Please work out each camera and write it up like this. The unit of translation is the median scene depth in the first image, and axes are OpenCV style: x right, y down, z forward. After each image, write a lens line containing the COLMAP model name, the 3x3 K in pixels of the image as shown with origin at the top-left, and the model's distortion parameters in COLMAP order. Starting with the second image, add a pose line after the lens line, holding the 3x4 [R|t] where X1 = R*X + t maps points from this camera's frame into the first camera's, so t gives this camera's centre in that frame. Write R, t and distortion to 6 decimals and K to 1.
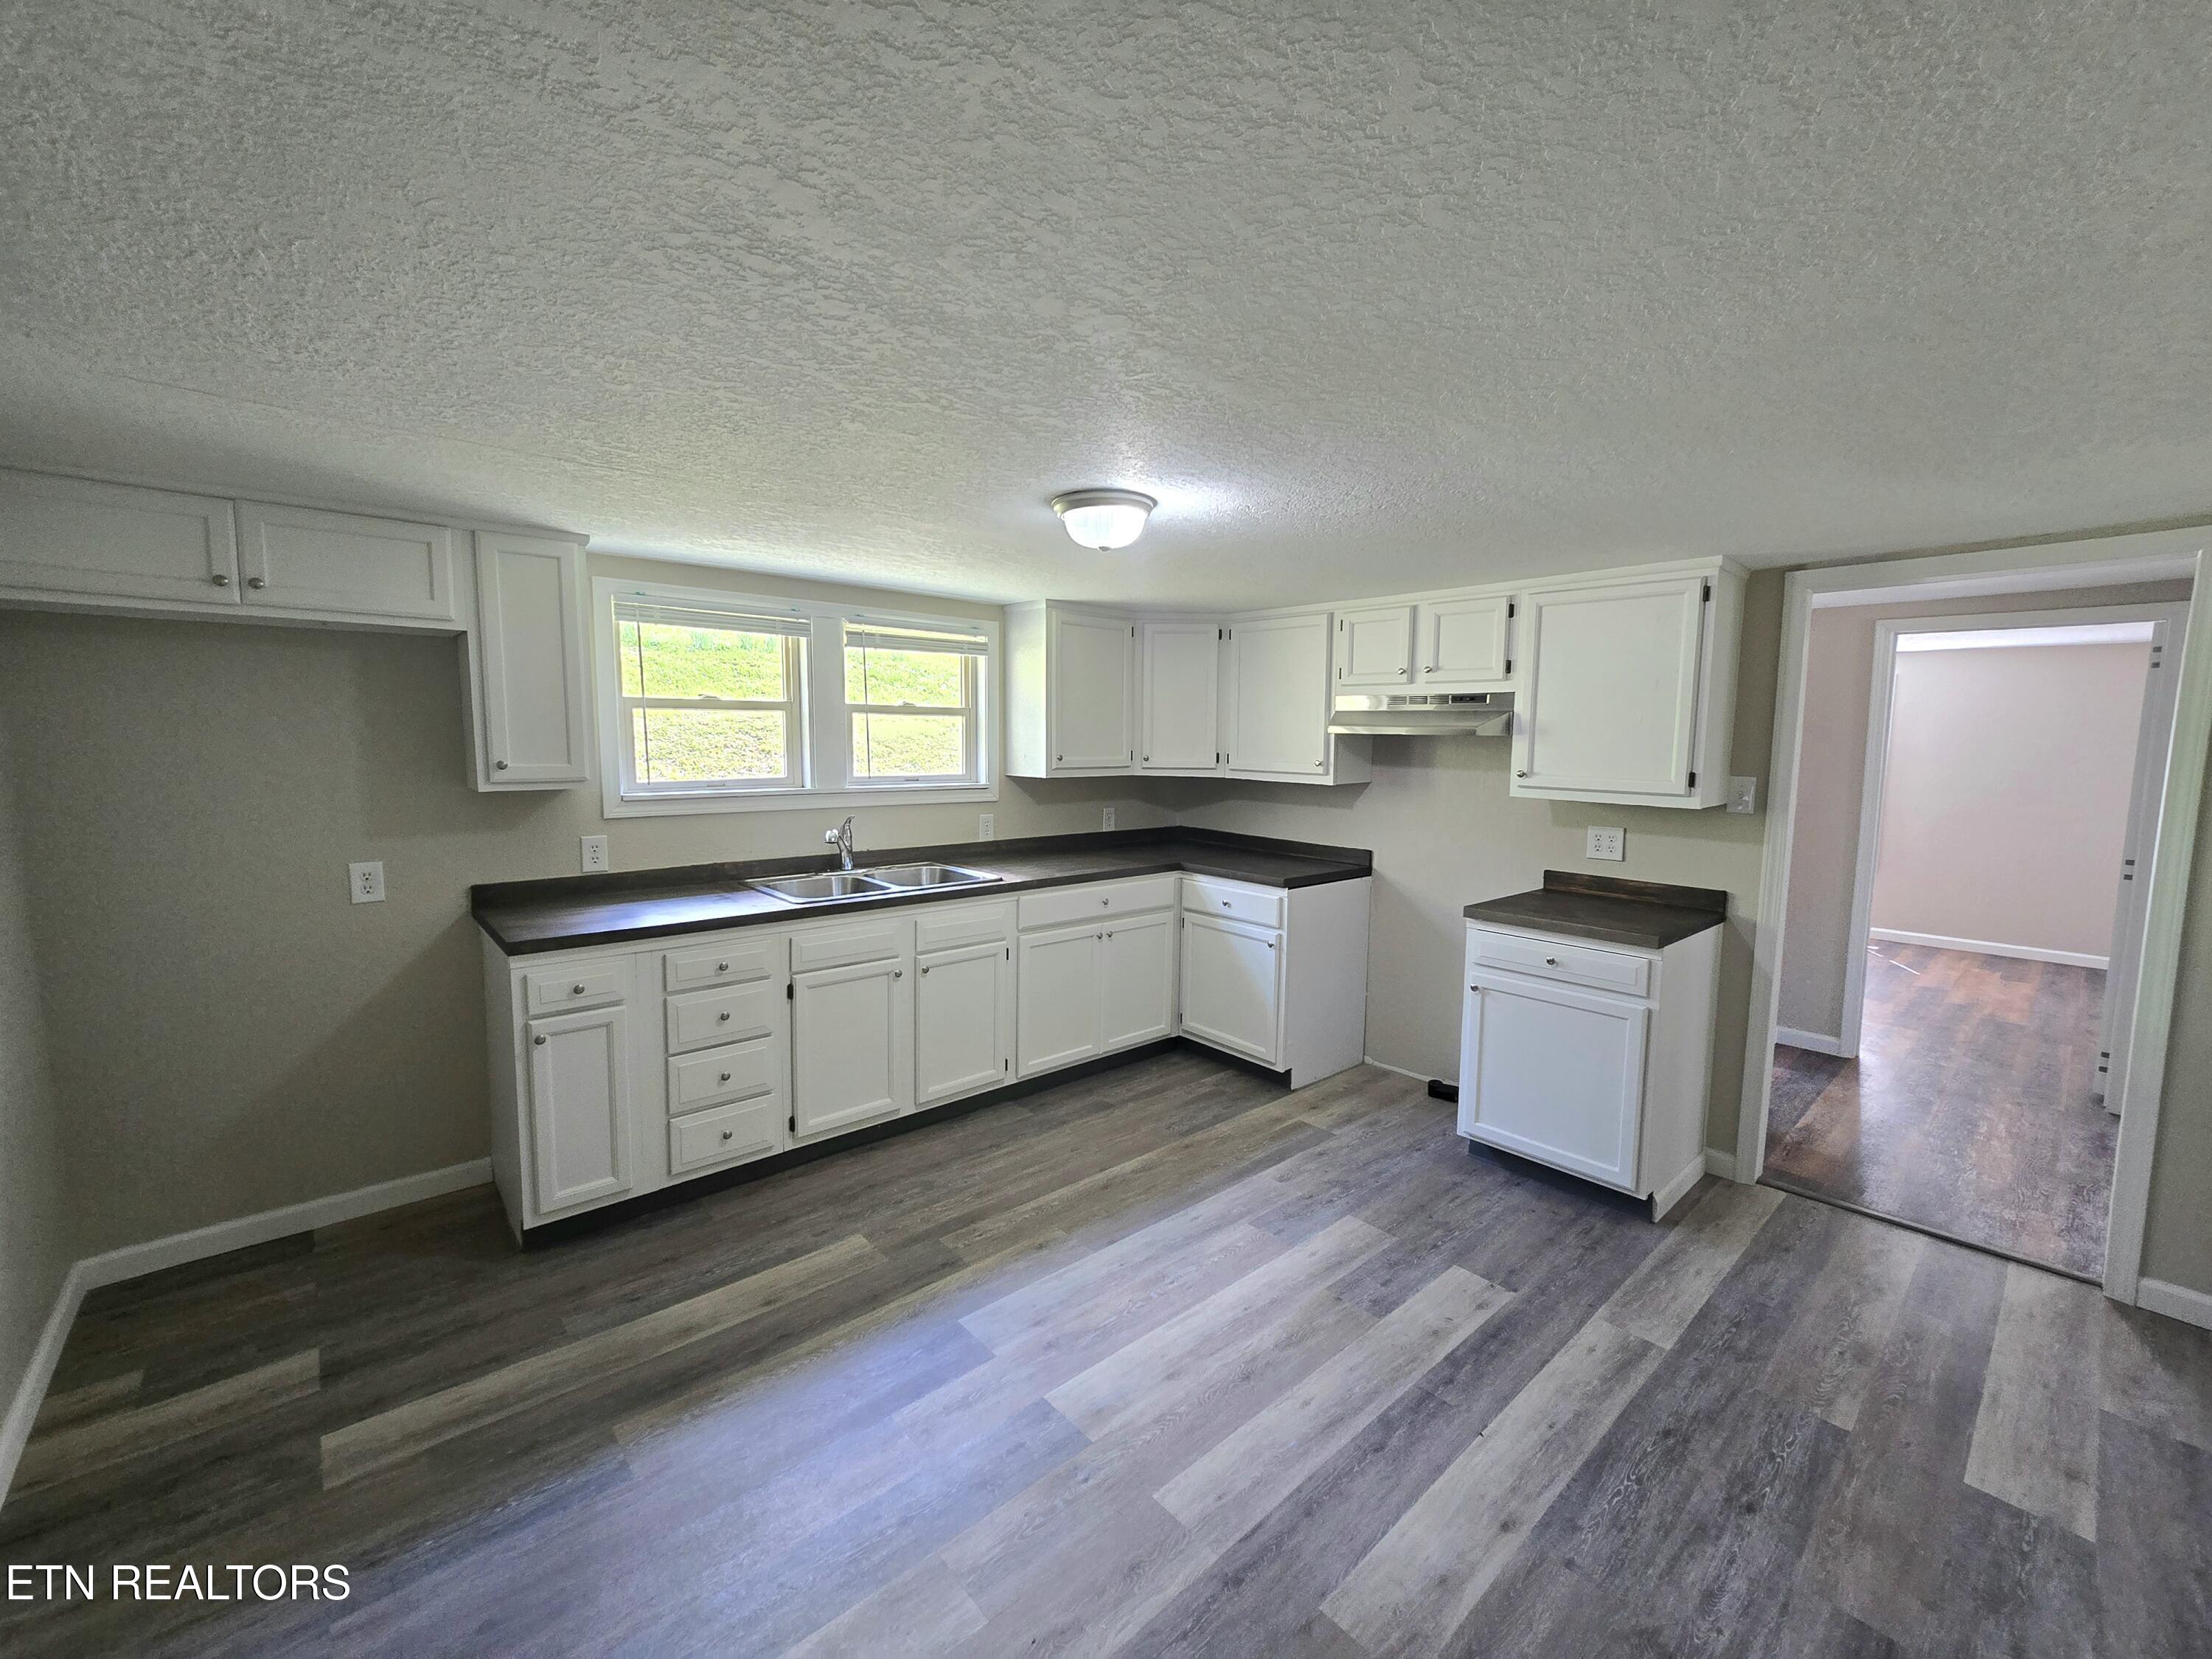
lens RADIAL K [[894.2, 0, 1111.4], [0, 894.2, 832.8], [0, 0, 1]] dist [-0.003549, 0.001288]
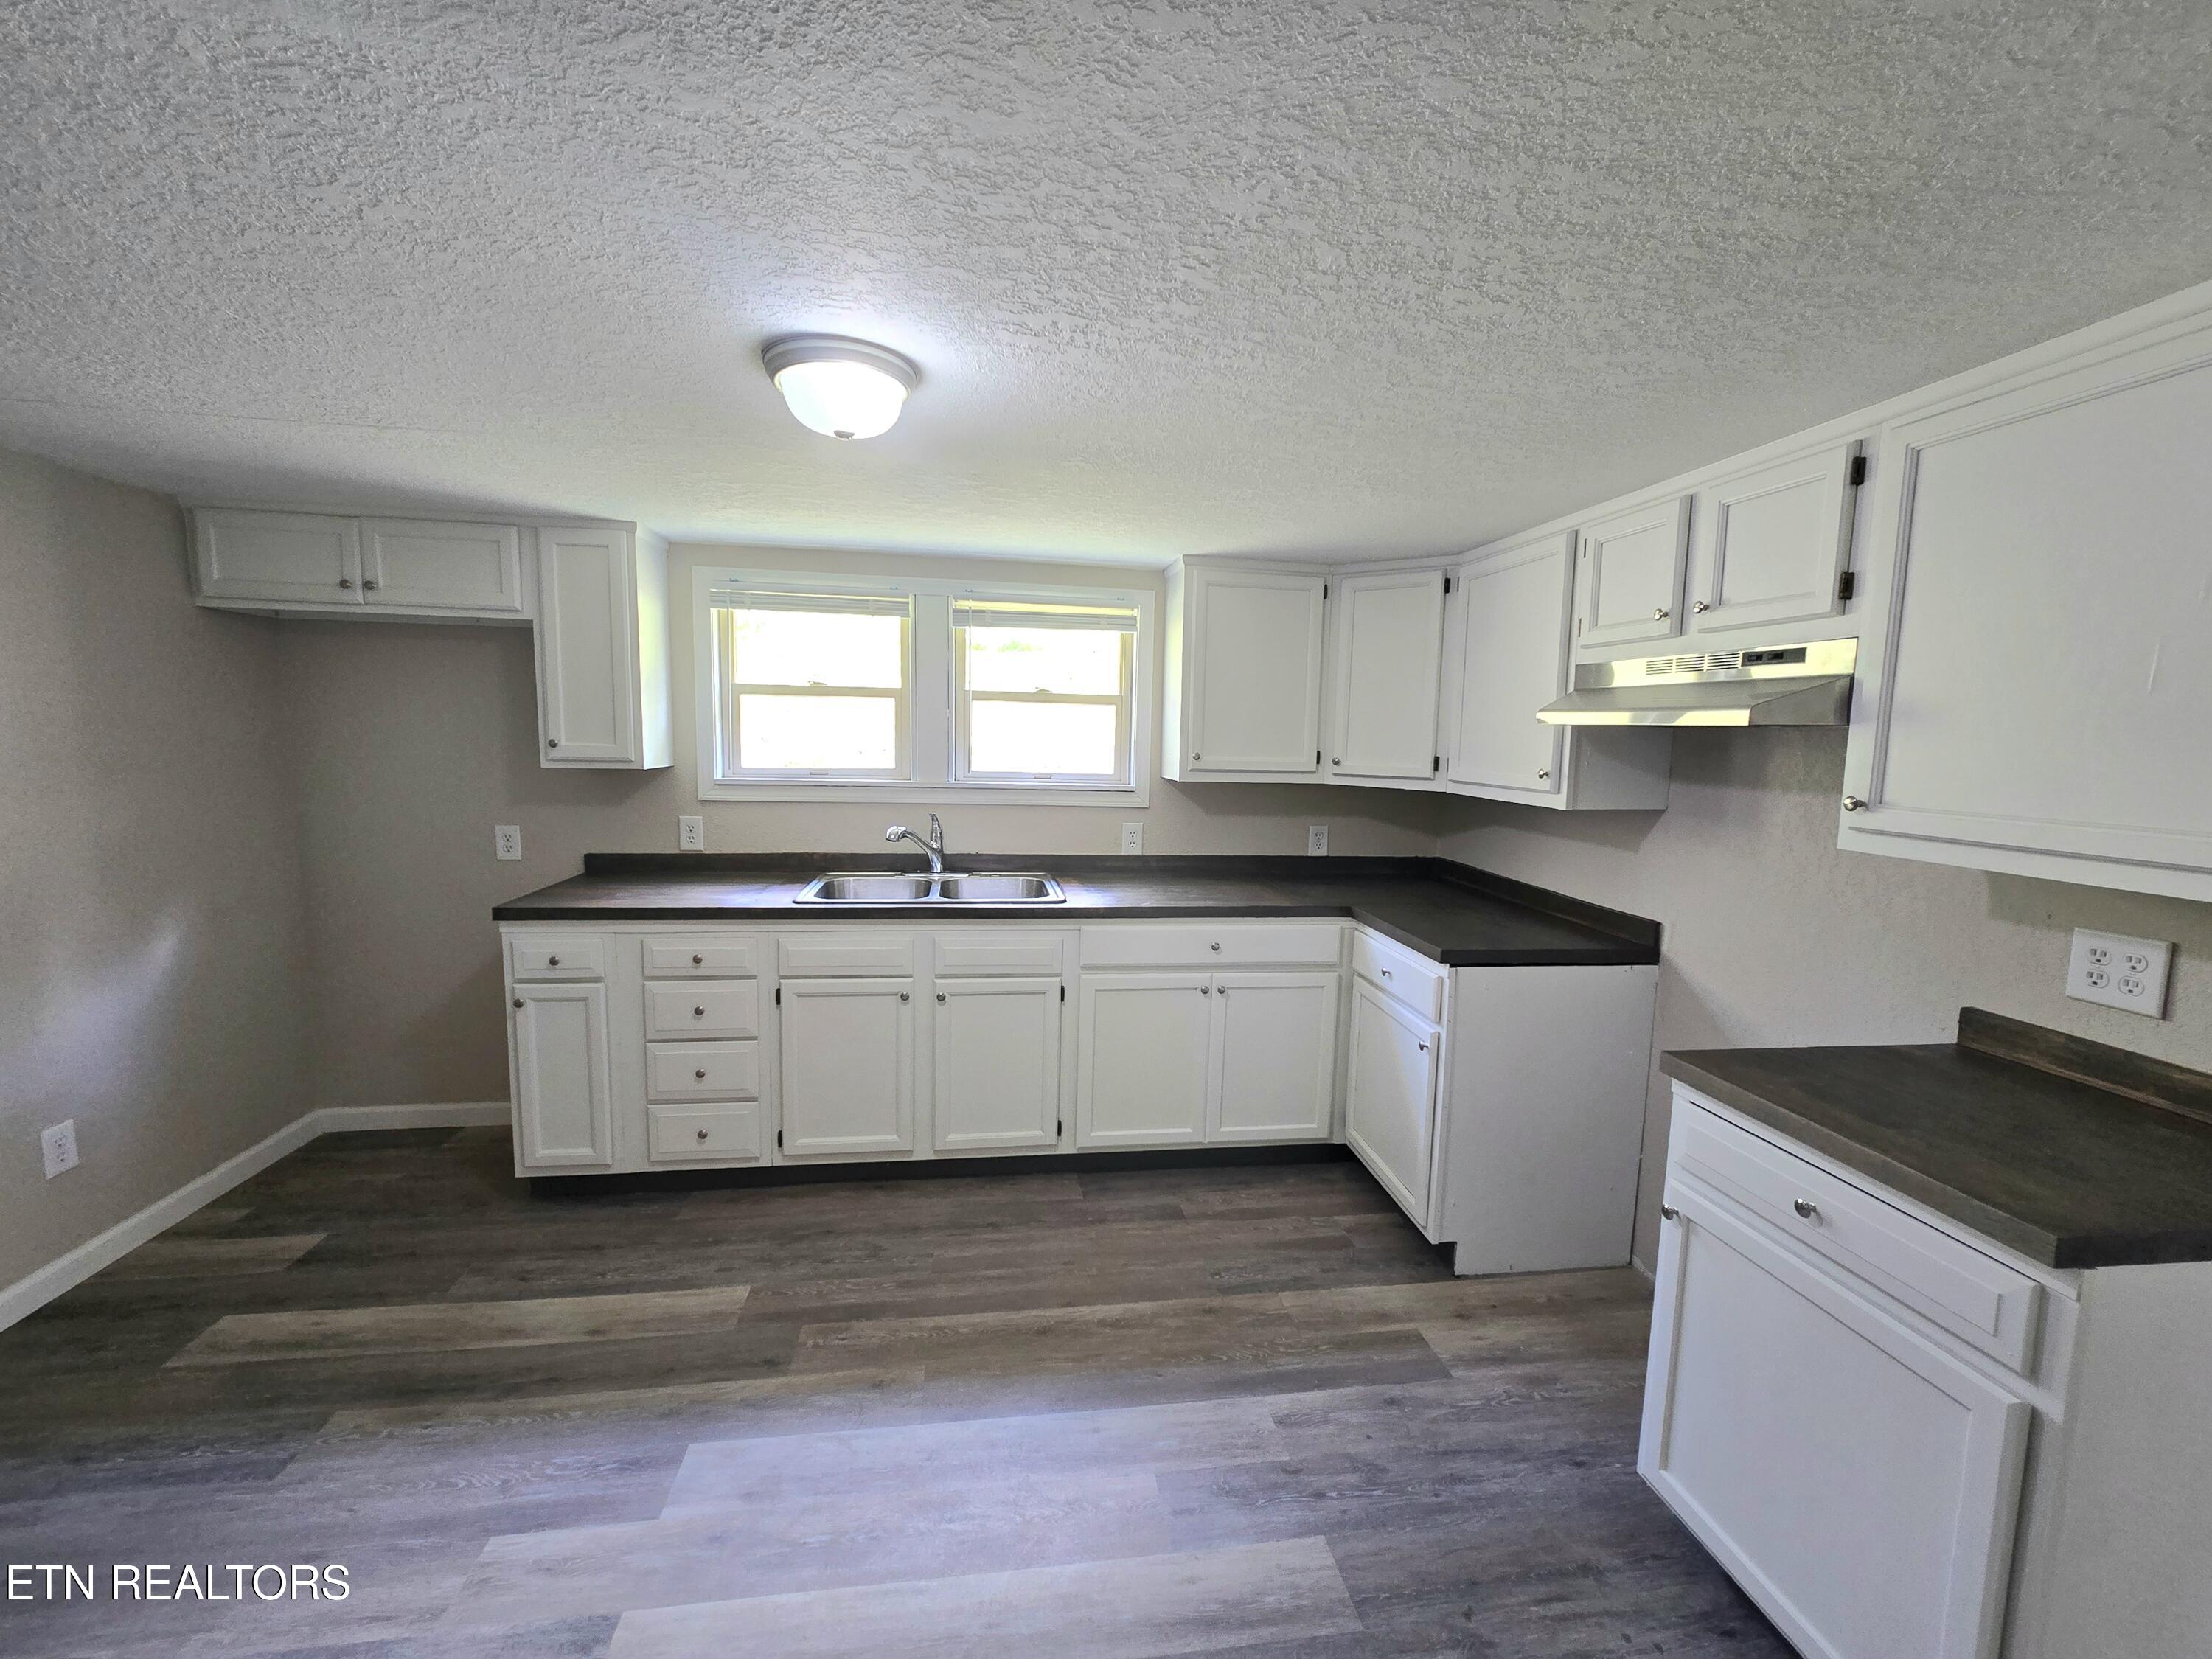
lens RADIAL K [[894.2, 0, 1112.5], [0, 894.2, 836.3], [0, 0, 1]] dist [-0.003549, 0.001288]
pose [[0.838935, 0.071579, -0.539504, 0.461049], [-0.074916, 0.997065, 0.015790, -0.030674], [0.539051, 0.027171, 0.841835, 0.447285]]
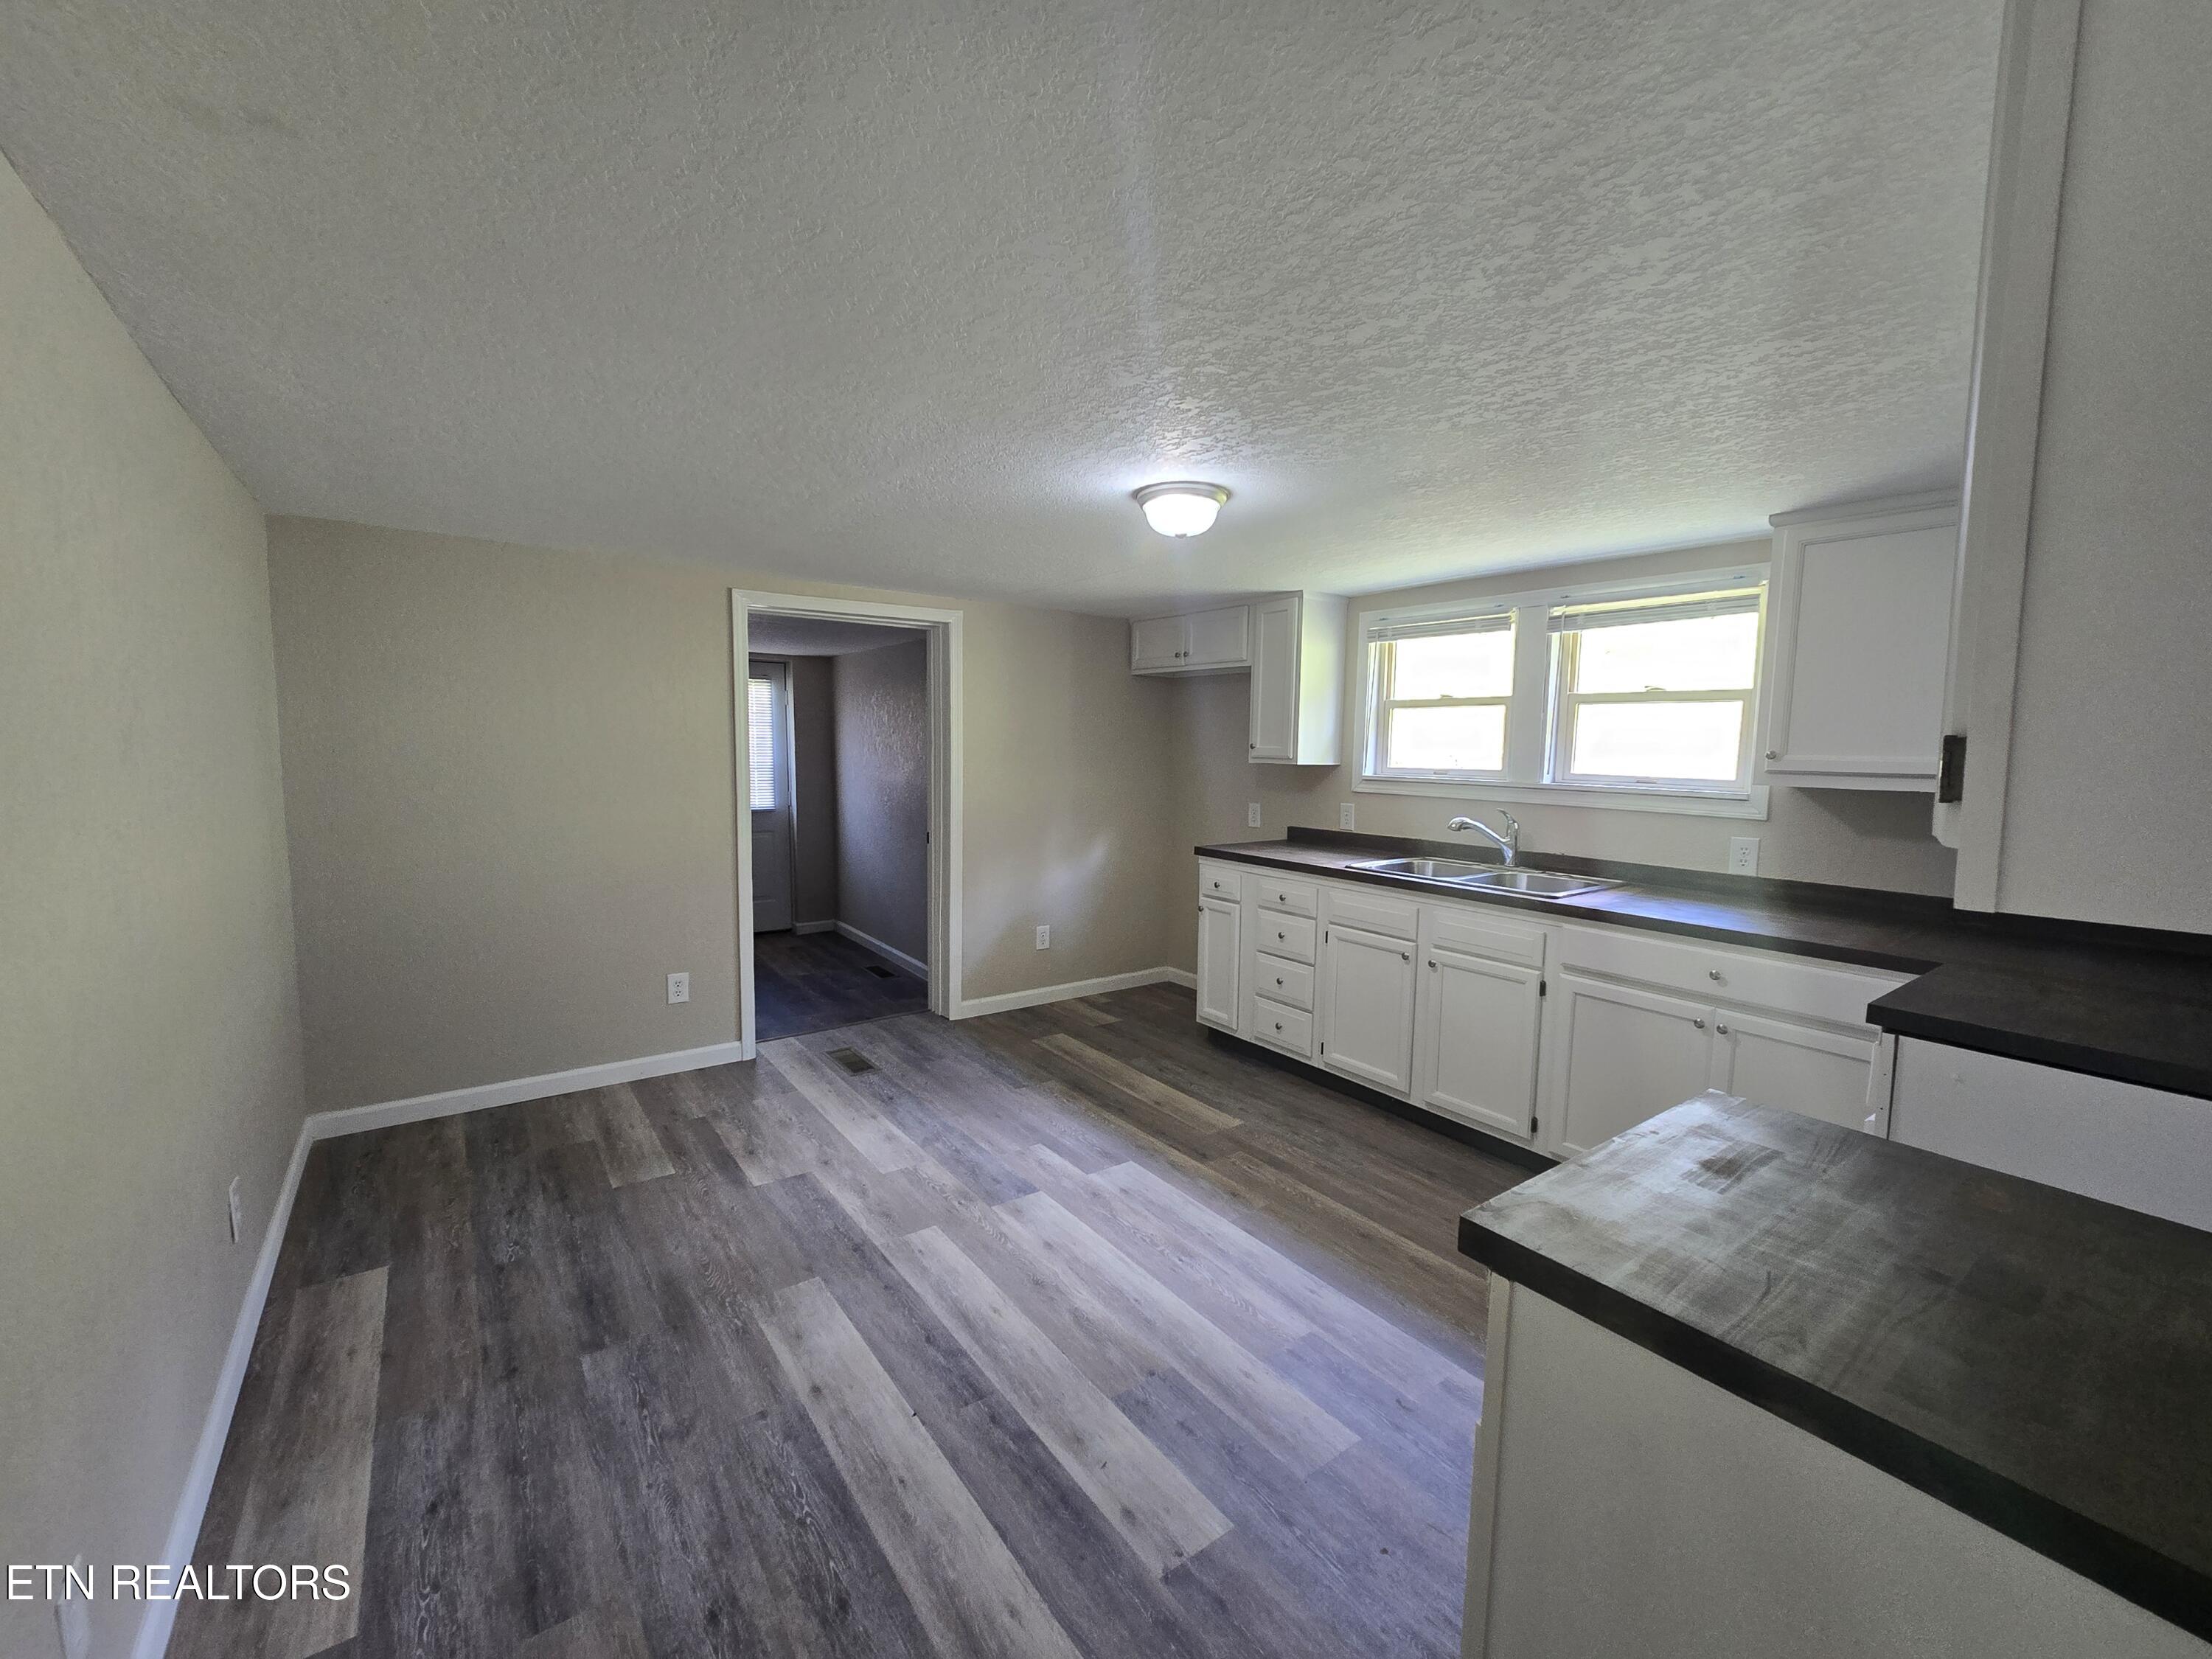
lens RADIAL K [[894.2, 0, 1117.8], [0, 894.2, 834.5], [0, 0, 1]] dist [-0.003549, 0.001288]
pose [[-0.077204, 0.085877, -0.993310, 0.934086], [-0.129816, 0.986936, 0.095416, -0.039716], [0.988528, 0.136314, -0.065047, 0.863257]]
